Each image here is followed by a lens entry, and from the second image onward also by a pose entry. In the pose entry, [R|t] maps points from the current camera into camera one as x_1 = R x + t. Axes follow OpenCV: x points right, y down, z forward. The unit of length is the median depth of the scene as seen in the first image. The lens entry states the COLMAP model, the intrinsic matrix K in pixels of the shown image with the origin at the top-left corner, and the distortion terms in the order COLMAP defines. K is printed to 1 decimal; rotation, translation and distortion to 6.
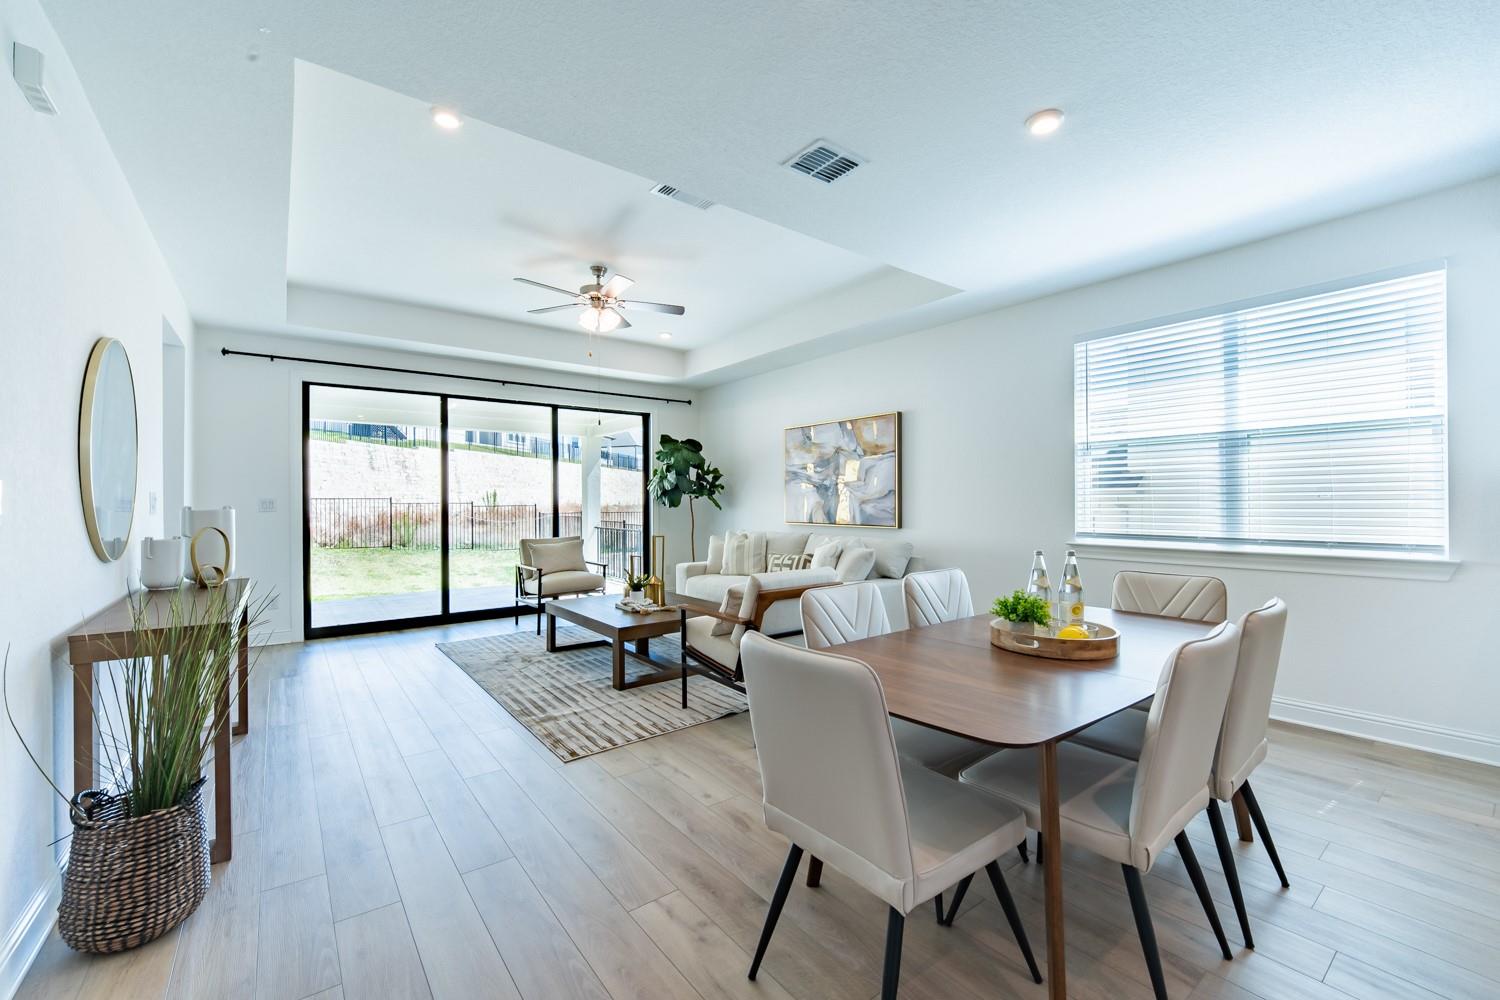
lens RADIAL K [[618.6, 0, 747.6], [0, 618.6, 501.2], [0, 0, 1]] dist [-0.002953, -0.006741]
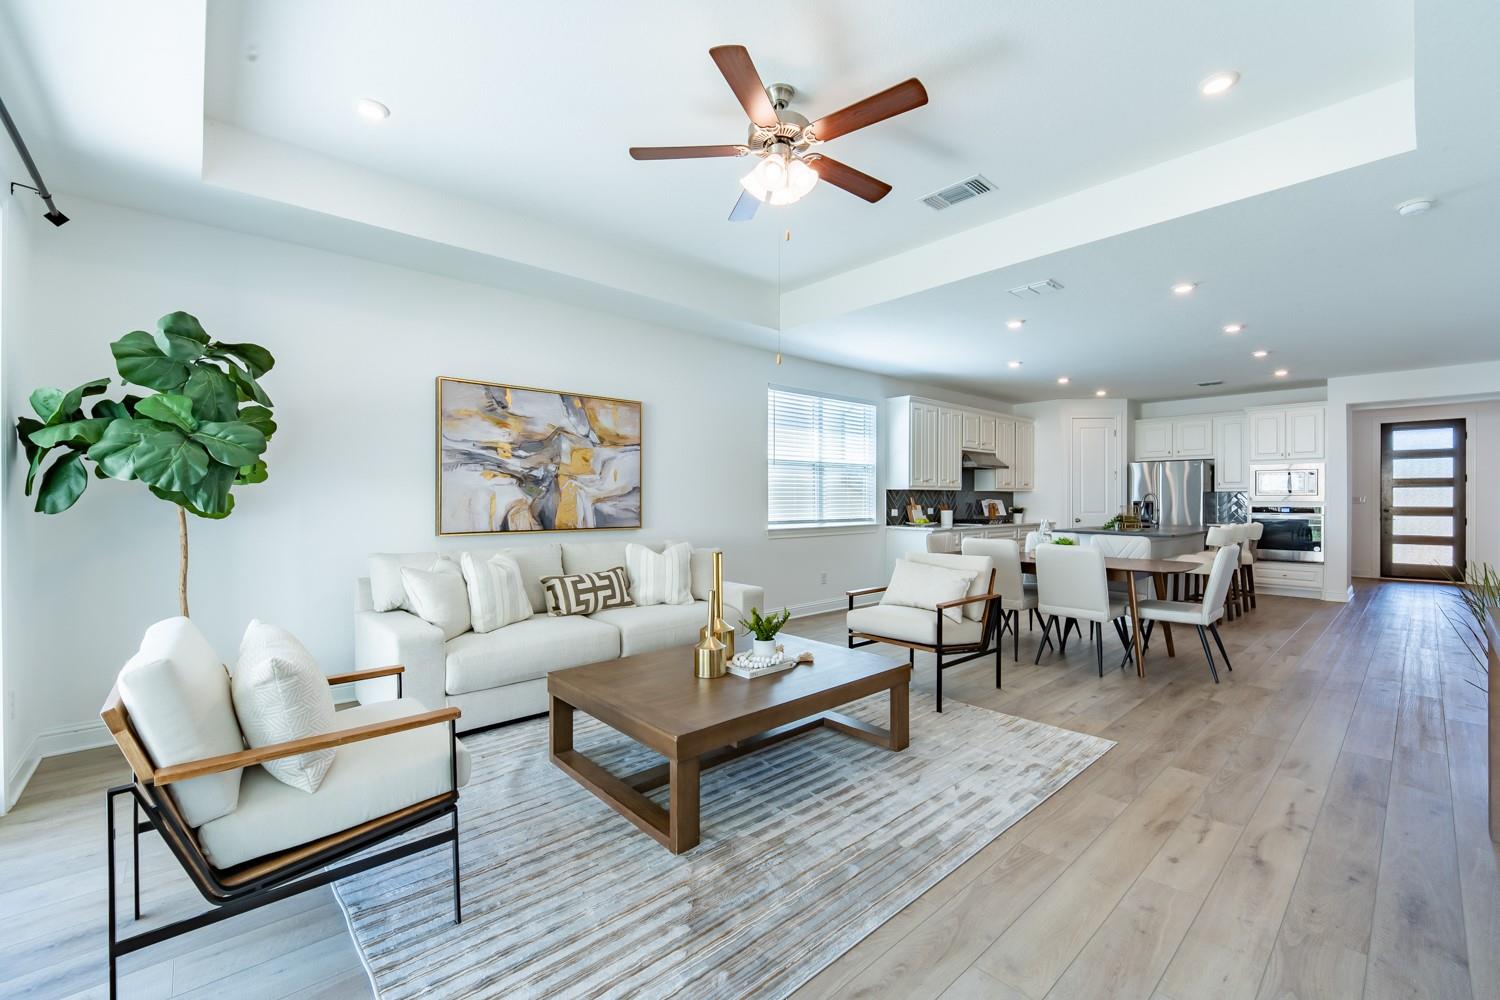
lens RADIAL K [[618.6, 0, 740.8], [0, 618.6, 501.6], [0, 0, 1]] dist [-0.002953, -0.006741]
pose [[-0.079934, 0.001511, 0.996799, -0.811388], [0.000011, 0.999999, -0.001515, 0.006372], [-0.996800, -0.000110, -0.079934, 1.083921]]
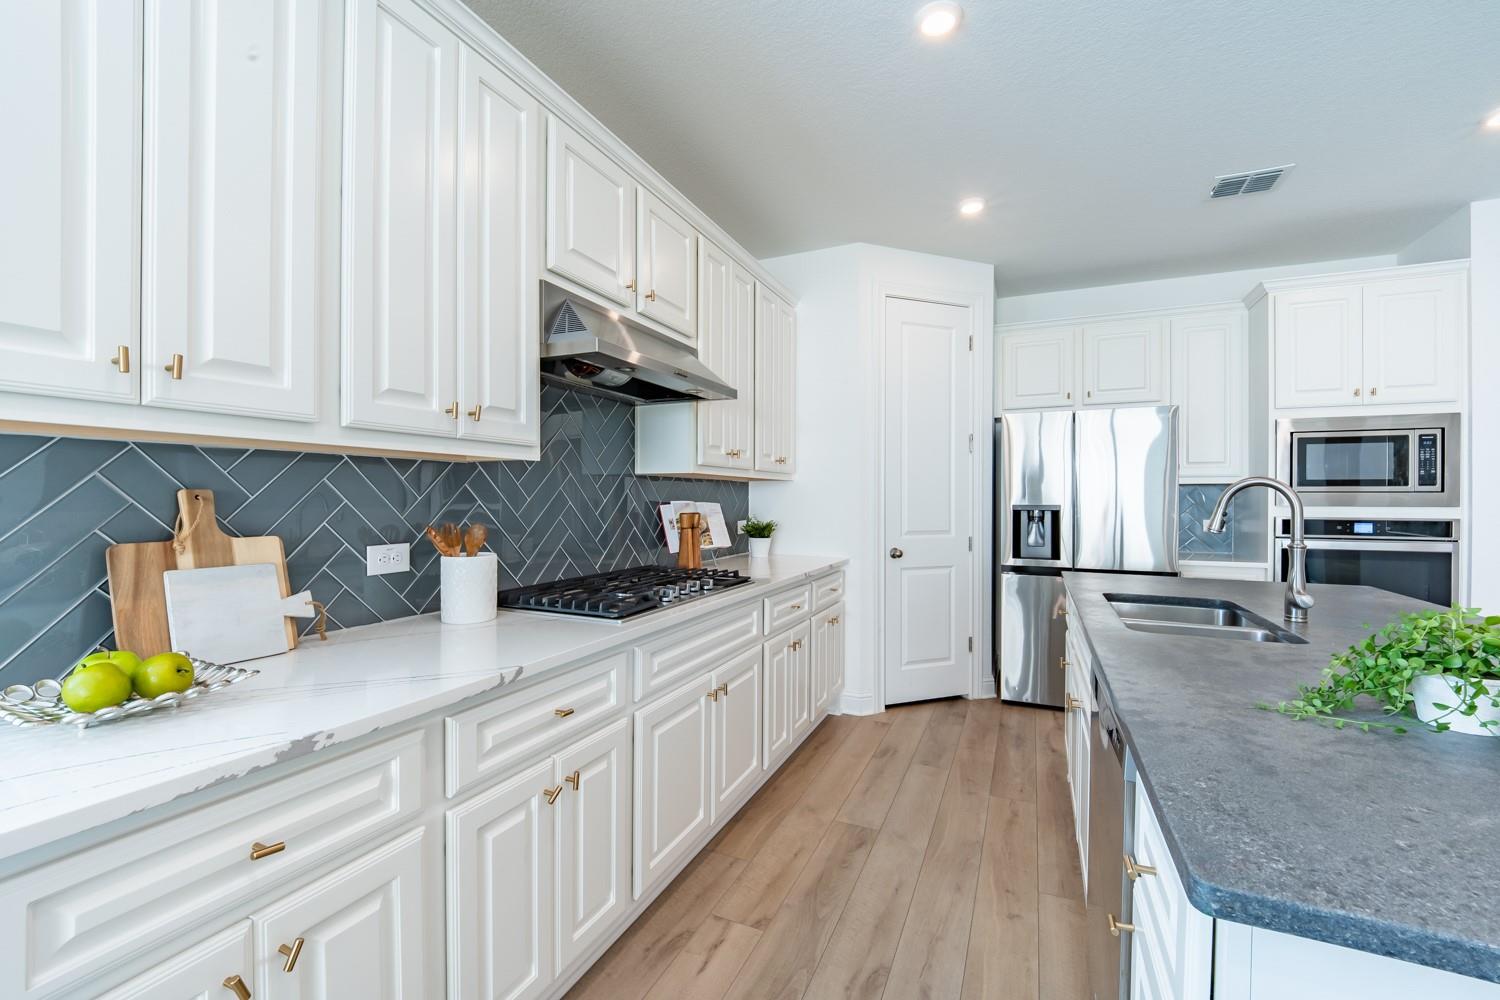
lens RADIAL K [[618.6, 0, 744.8], [0, 618.6, 500.8], [0, 0, 1]] dist [-0.002953, -0.006741]
pose [[-0.474856, 0.001083, 0.880063, 0.448394], [0.000521, 0.999999, -0.000949, -0.002822], [-0.880063, 0.000007, -0.474856, 0.408406]]
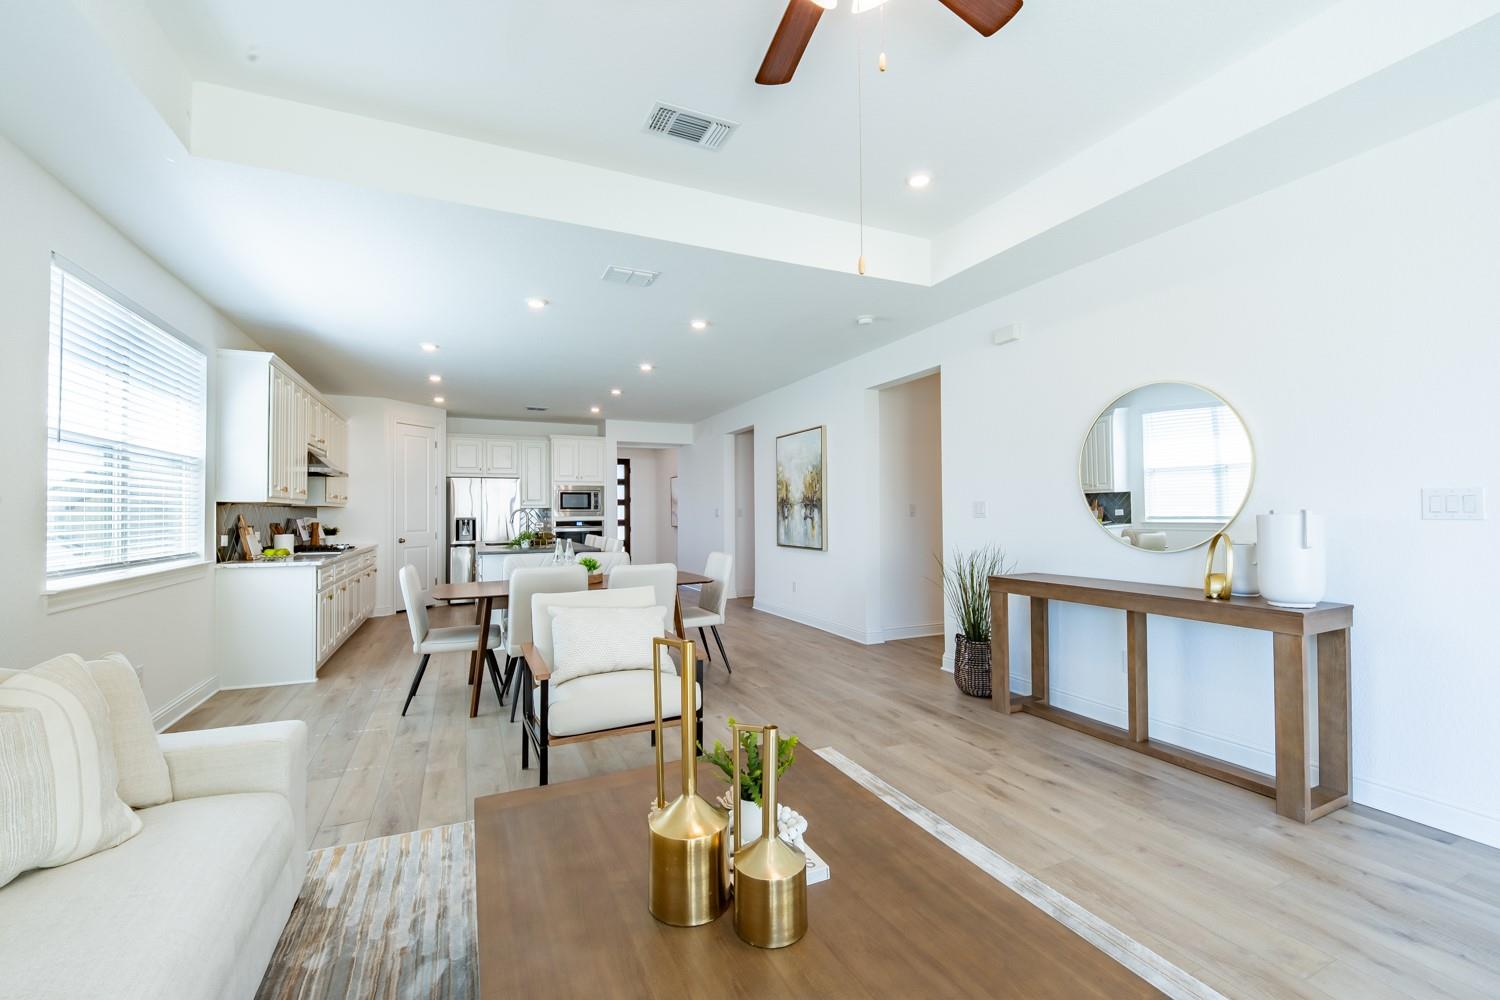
lens RADIAL K [[618.6, 0, 753.7], [0, 618.6, 499.2], [0, 0, 1]] dist [-0.002953, -0.006741]
pose [[-0.978727, 0.018672, 0.204315, -0.245326], [0.014454, 0.999651, -0.022119, 0.000529], [-0.204657, -0.018695, -0.978655, 1.327105]]
